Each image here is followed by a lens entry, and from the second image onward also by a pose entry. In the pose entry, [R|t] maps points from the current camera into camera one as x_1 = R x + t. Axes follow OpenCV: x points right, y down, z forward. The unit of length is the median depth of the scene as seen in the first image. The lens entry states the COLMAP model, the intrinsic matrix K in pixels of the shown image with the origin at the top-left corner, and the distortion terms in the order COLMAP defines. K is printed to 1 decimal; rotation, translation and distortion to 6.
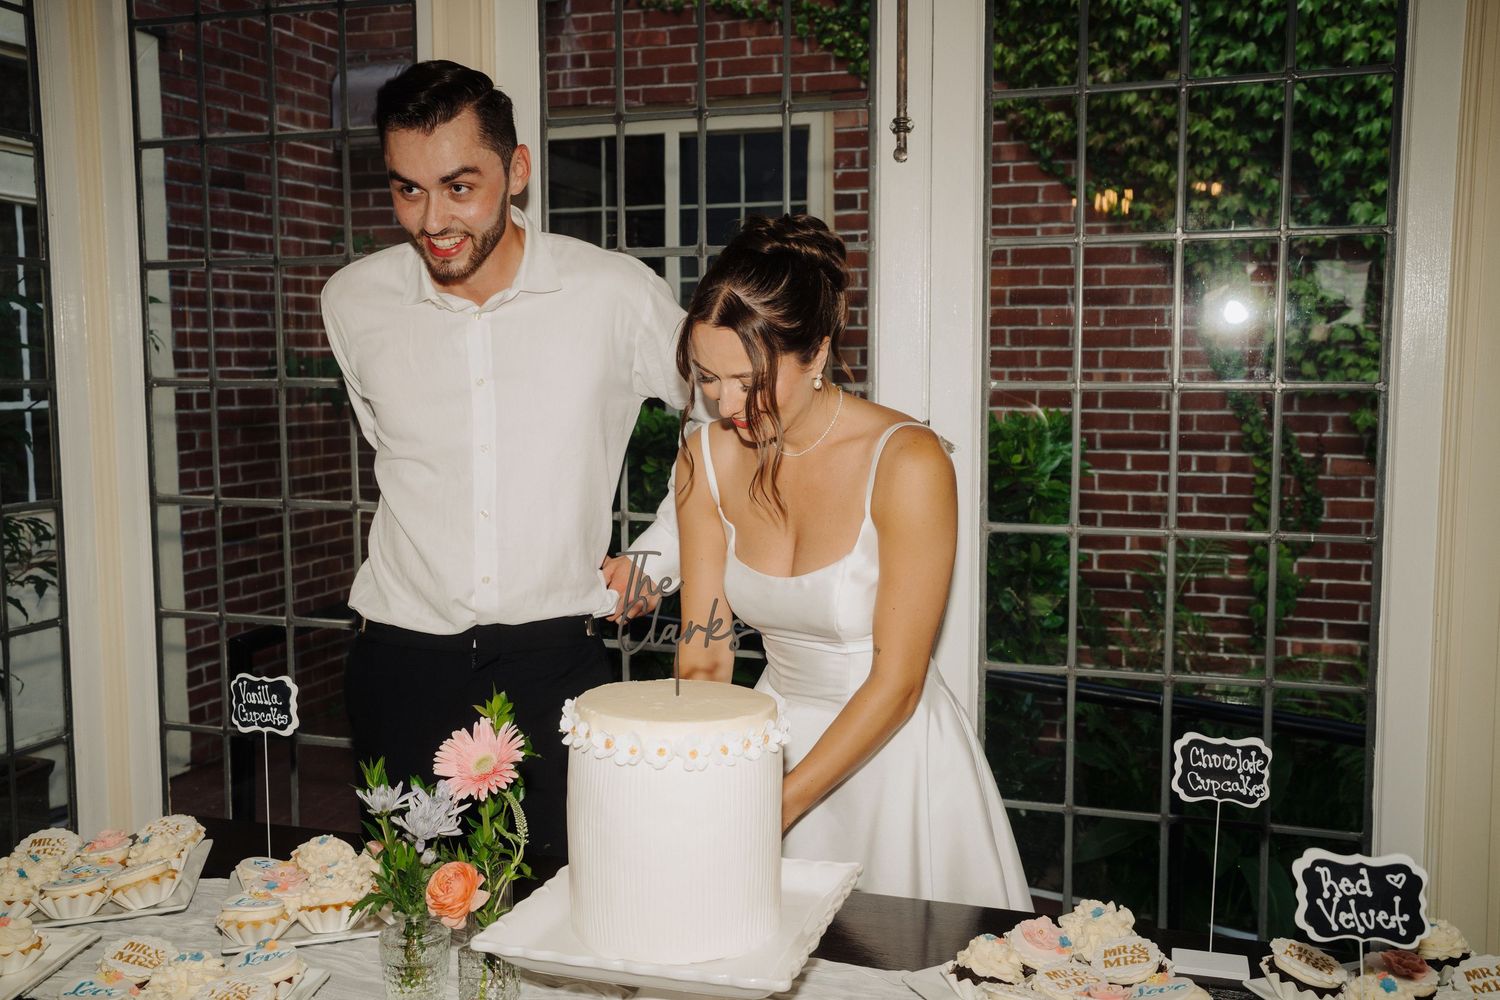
lens RADIAL K [[1459.9, 0, 746.1], [0, 1459.9, 499.4], [0, 0, 1]] dist [-0.044053, 0.166619]
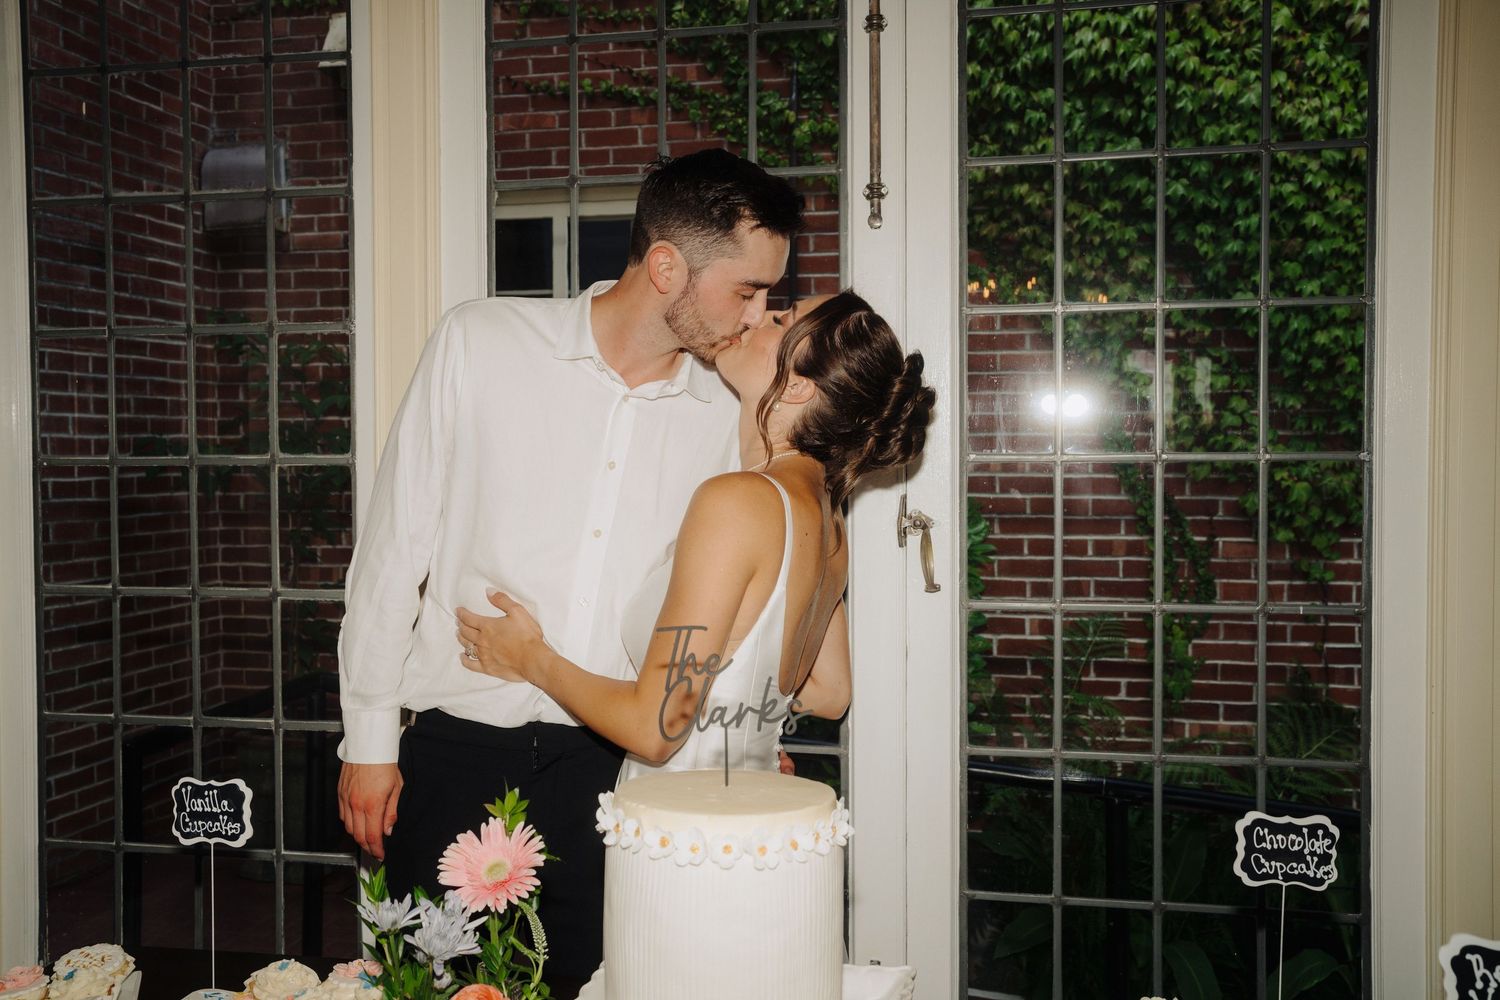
lens RADIAL K [[1457.0, 0, 746.3], [0, 1457.0, 496.3], [0, 0, 1]] dist [-0.045977, 0.165572]
pose [[0.993762, -0.004922, 0.111415, -0.088034], [0.012537, 0.997623, -0.067753, 0.010965], [-0.110817, 0.068727, 0.991462, 0.061486]]
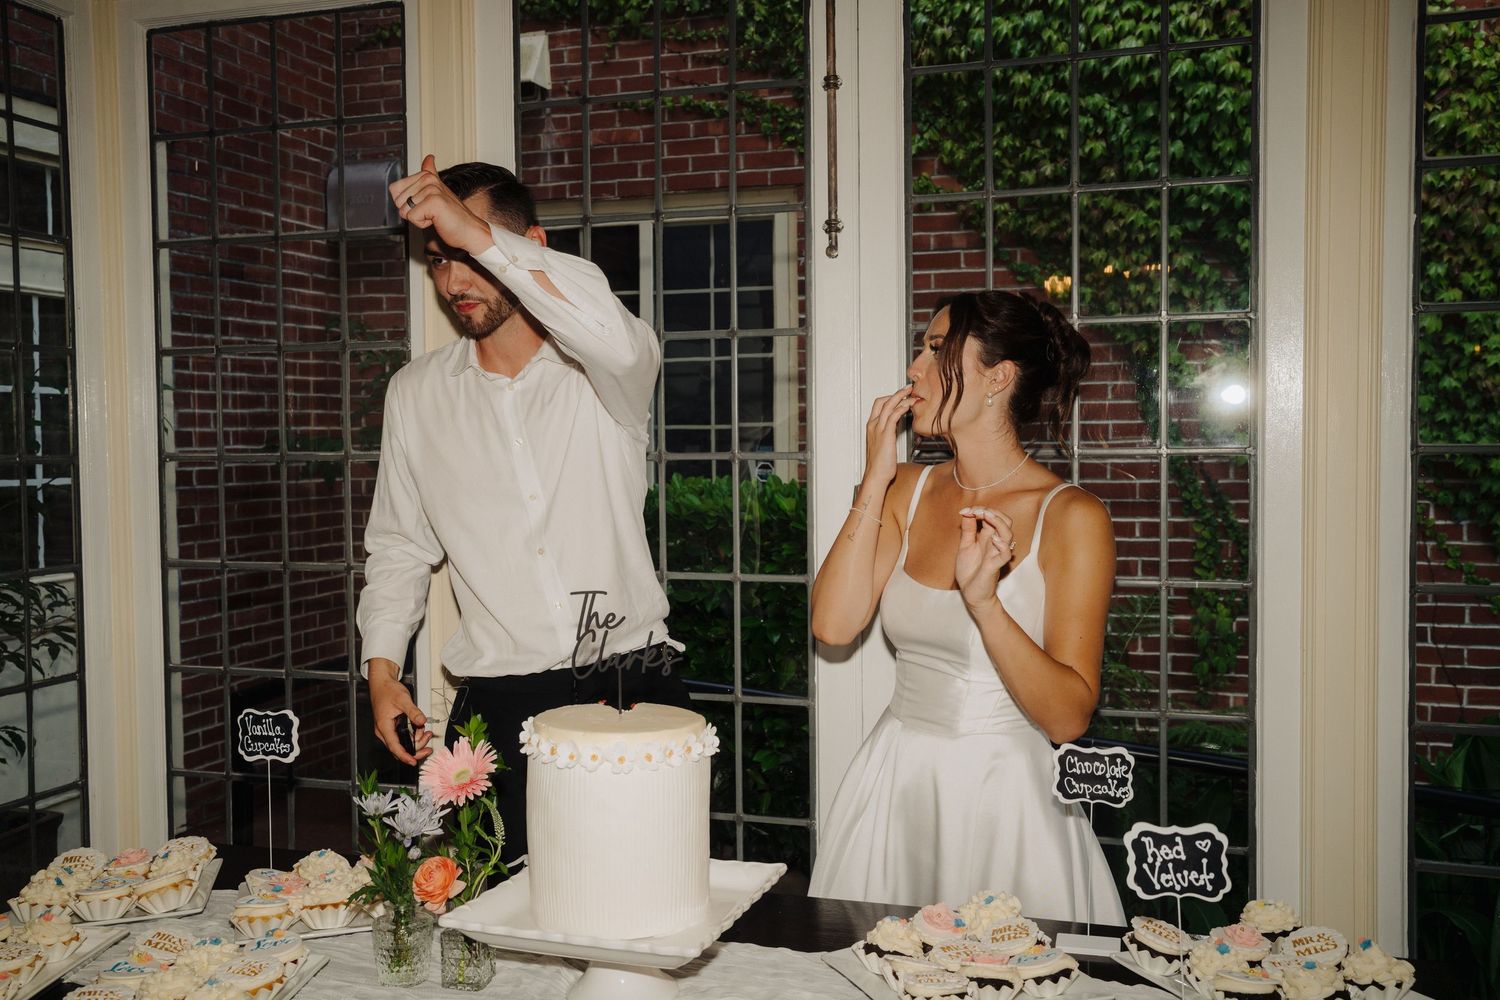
lens RADIAL K [[1457.0, 0, 746.3], [0, 1457.0, 496.3], [0, 0, 1]] dist [-0.045977, 0.165572]
pose [[0.999929, -0.007815, 0.009018, 0.027219], [0.008303, 0.998431, -0.055383, 0.016845], [-0.008571, 0.055453, 0.998424, -0.124268]]
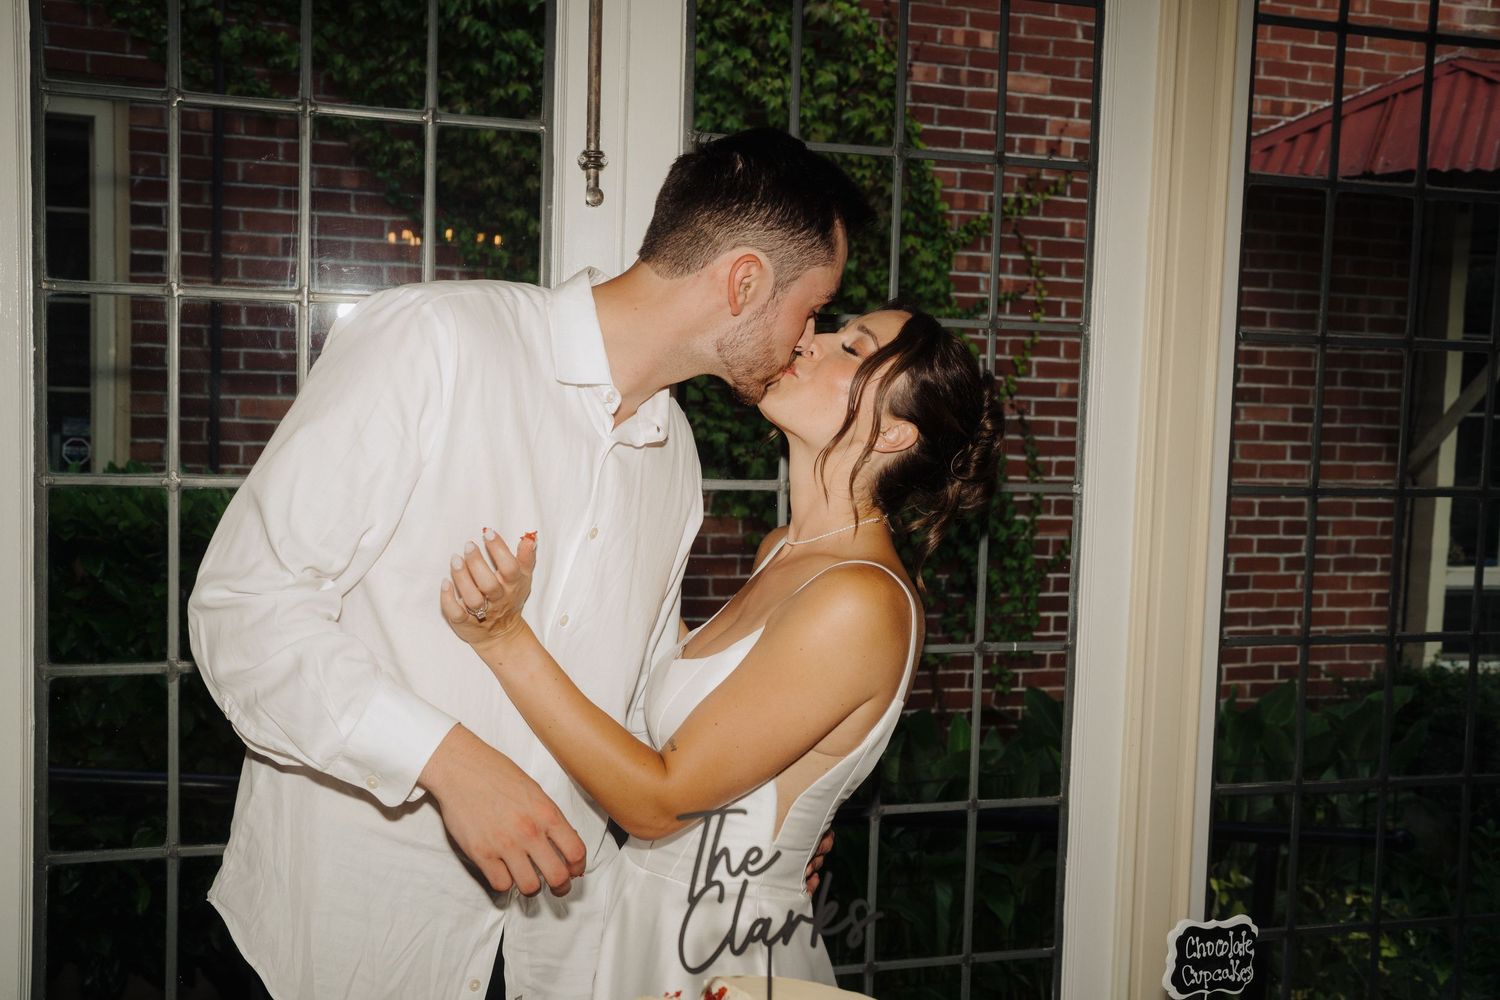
lens RADIAL K [[1458.5, 0, 745.4], [0, 1458.5, 497.8], [0, 0, 1]] dist [-0.046321, 0.170398]
pose [[0.825376, -0.013752, 0.564415, -0.276260], [0.024497, 0.999634, -0.011467, -0.060973], [-0.564051, 0.023291, 0.825411, 0.300621]]
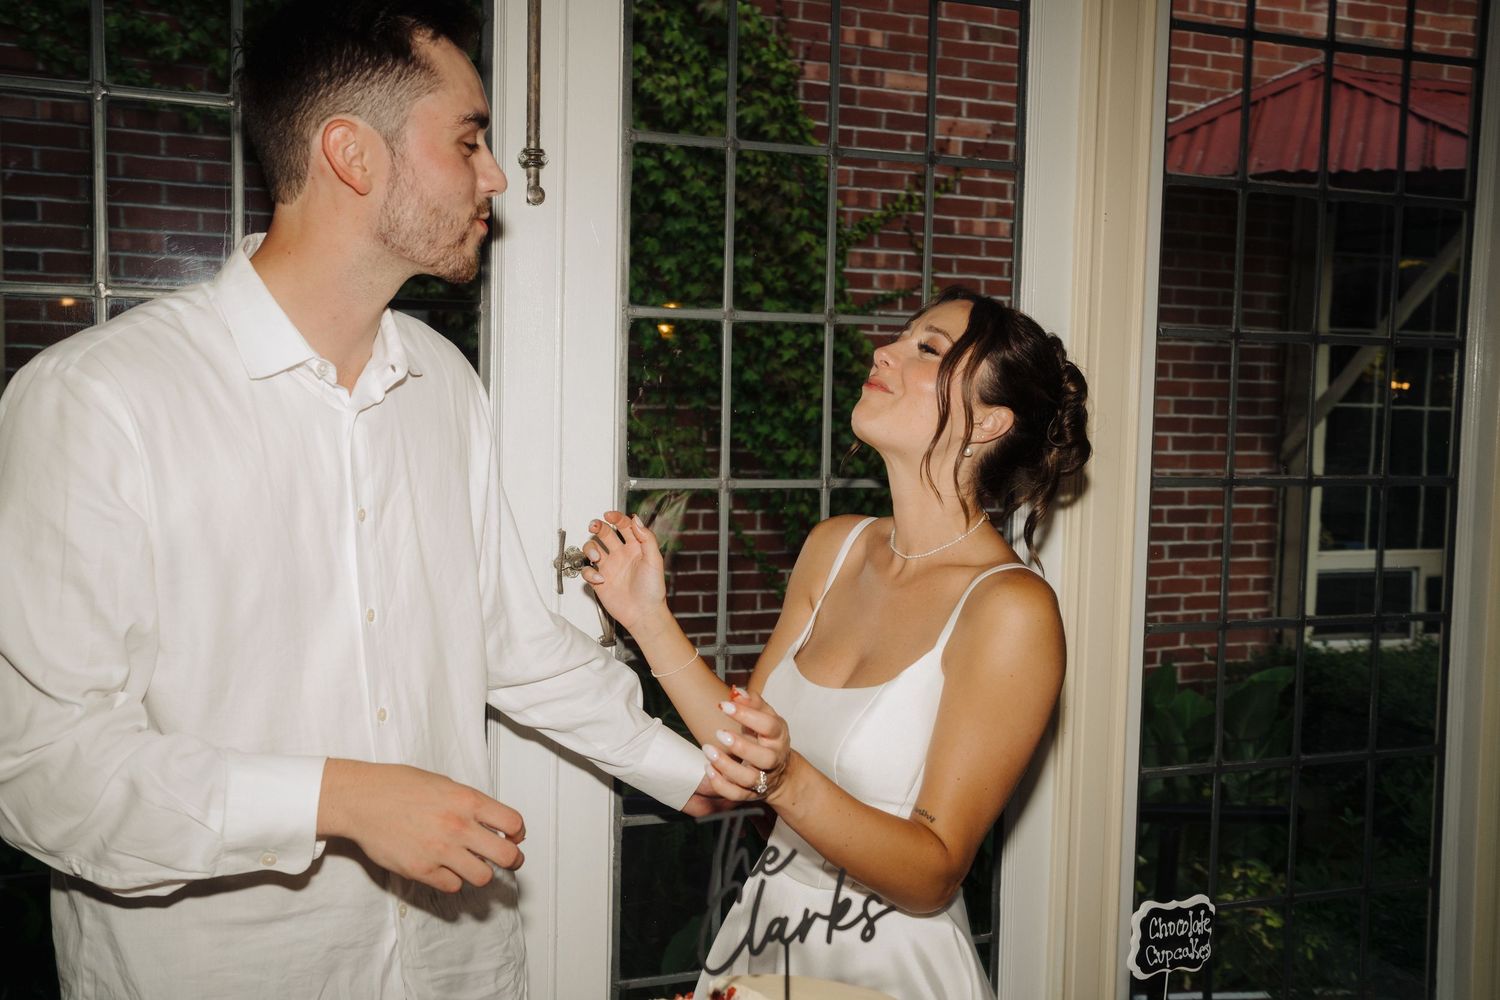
lens RADIAL K [[1457.0, 0, 746.3], [0, 1457.0, 496.3], [0, 0, 1]] dist [-0.045977, 0.165572]
pose [[0.772336, -0.027000, 0.634640, -0.308641], [0.040441, 0.999159, -0.006707, -0.063954], [-0.633925, 0.030845, 0.772779, 0.324534]]
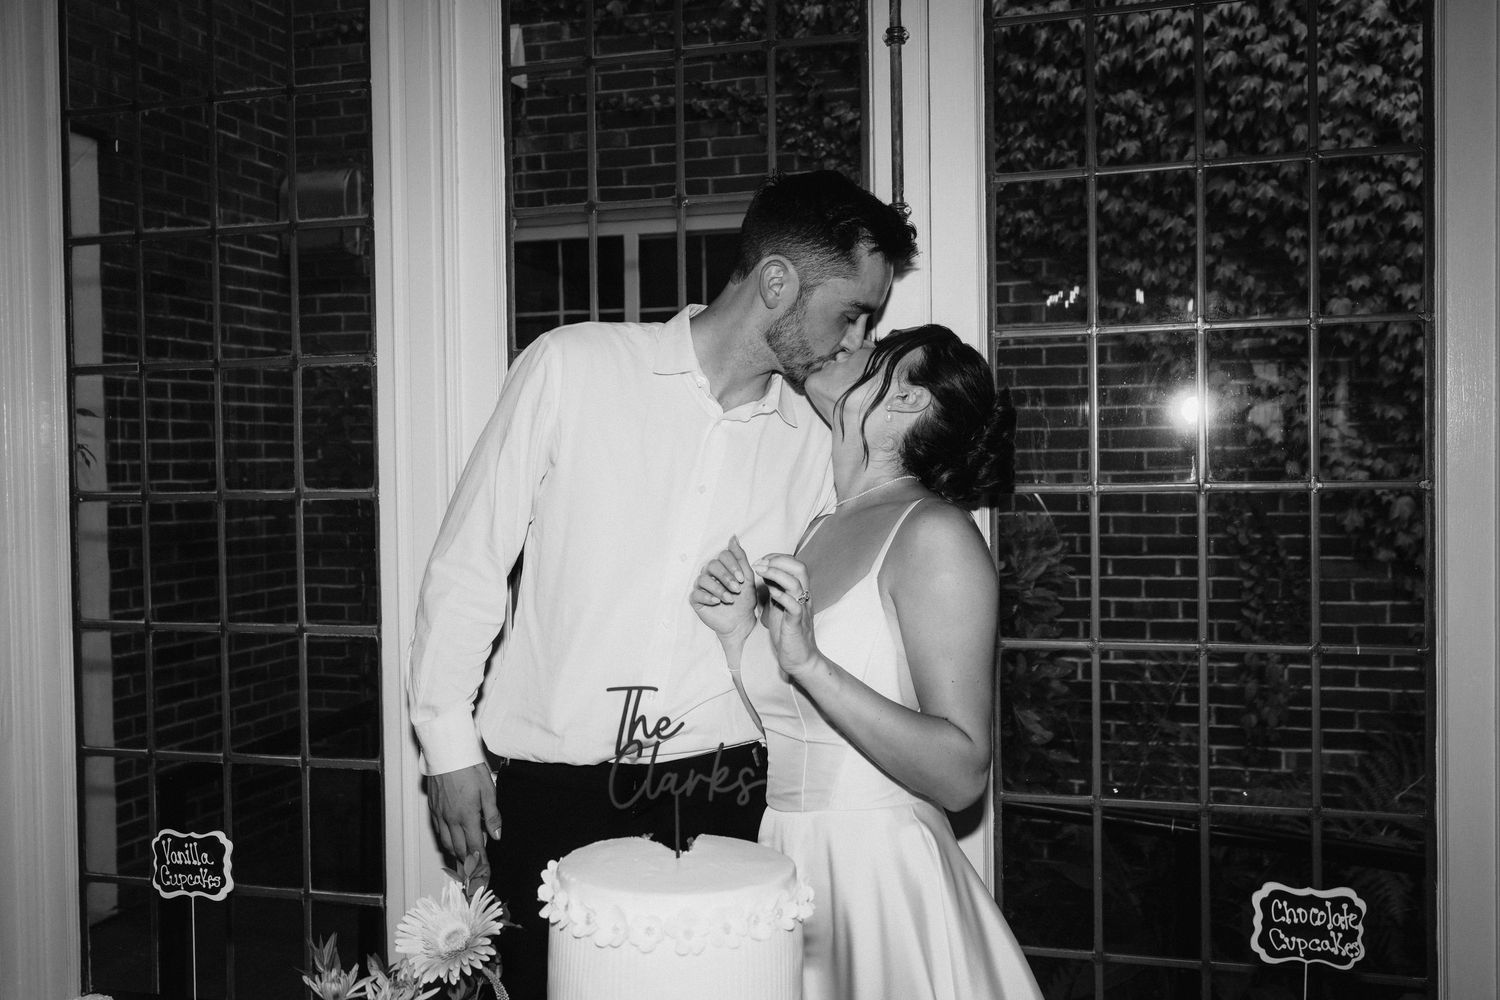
lens RADIAL K [[1465.8, 0, 744.9], [0, 1465.8, 496.2], [0, 0, 1]] dist [-0.004622, 0.018779]
pose [[0.999343, -0.012445, 0.034048, -0.025114], [0.014984, 0.997044, -0.075364, -0.006243], [-0.033010, 0.075824, 0.996575, 0.083937]]
